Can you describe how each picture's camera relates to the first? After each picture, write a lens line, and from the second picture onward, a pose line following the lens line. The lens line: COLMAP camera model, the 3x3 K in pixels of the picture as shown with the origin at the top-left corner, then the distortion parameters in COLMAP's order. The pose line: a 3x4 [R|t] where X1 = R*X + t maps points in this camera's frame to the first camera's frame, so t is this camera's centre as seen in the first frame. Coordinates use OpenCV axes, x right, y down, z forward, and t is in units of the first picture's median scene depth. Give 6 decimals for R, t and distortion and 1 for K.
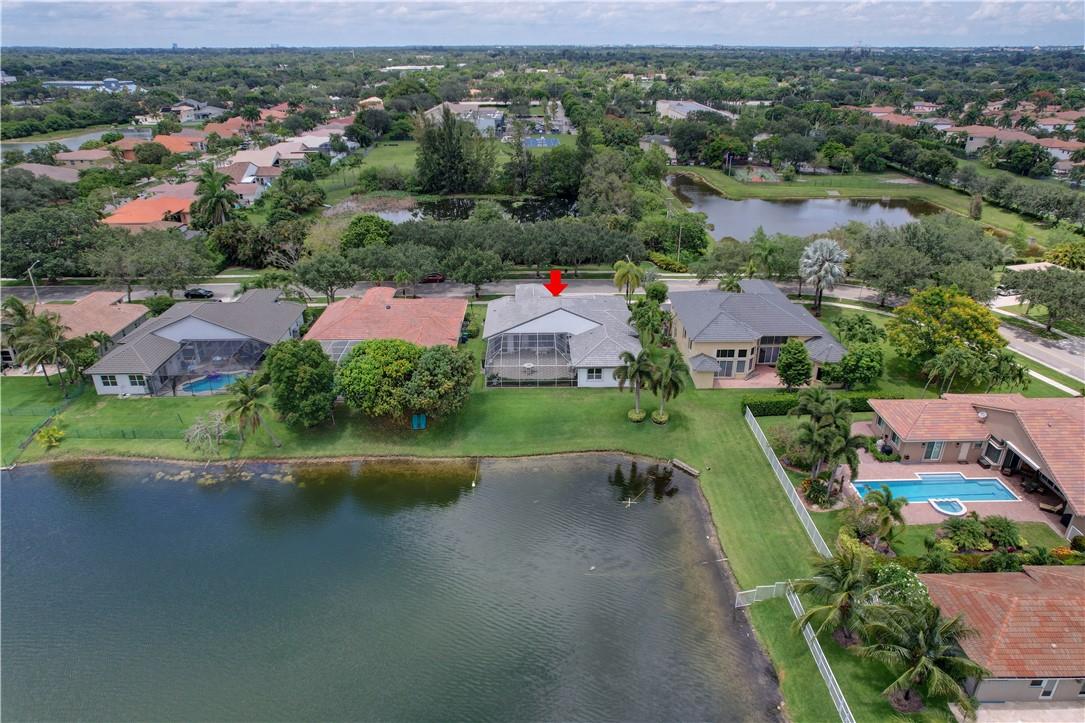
lens RADIAL K [[693.8, 0, 546.7], [0, 693.8, 363.2], [0, 0, 1]] dist [-0.056081, 0.045400]
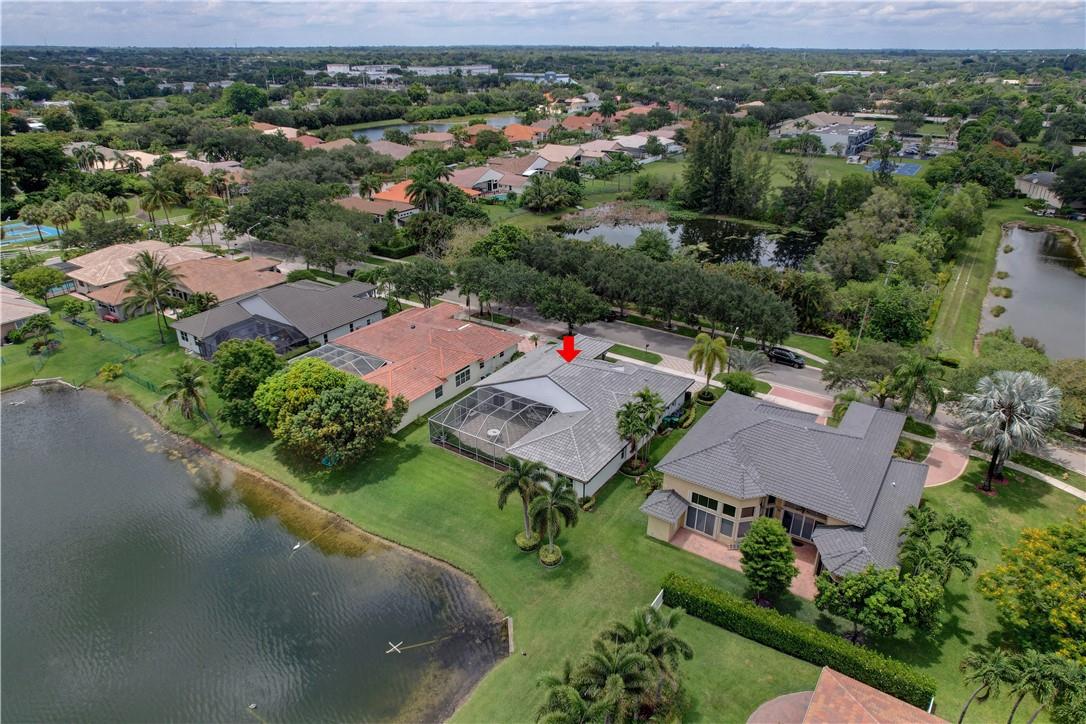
lens RADIAL K [[694.5, 0, 543.9], [0, 694.5, 360.8], [0, 0, 1]] dist [-0.056081, 0.045400]
pose [[0.818722, 0.243228, -0.520129, 0.198747], [-0.245459, 0.967164, 0.065905, -0.068137], [0.519080, 0.073713, 0.851541, 0.144140]]
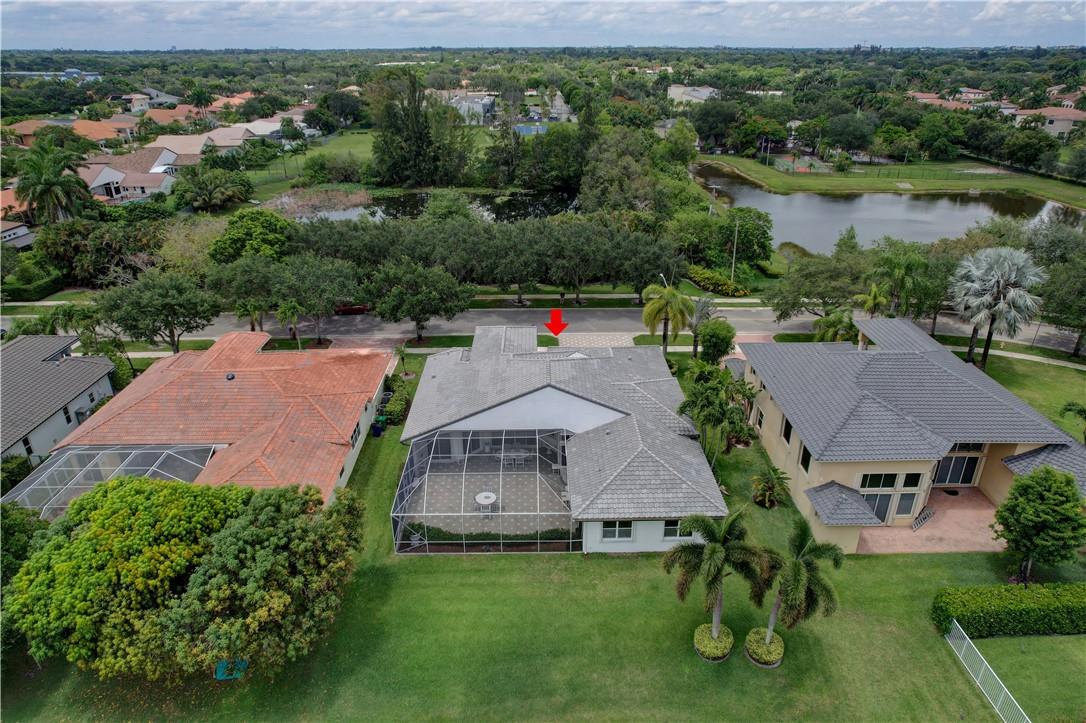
lens RADIAL K [[694.5, 0, 548.8], [0, 694.5, 363.8], [0, 0, 1]] dist [-0.056081, 0.045400]
pose [[0.999998, -0.001511, 0.001207, 0.009018], [0.001515, 0.999993, -0.003368, -0.042819], [-0.001202, 0.003370, 0.999994, 0.223222]]
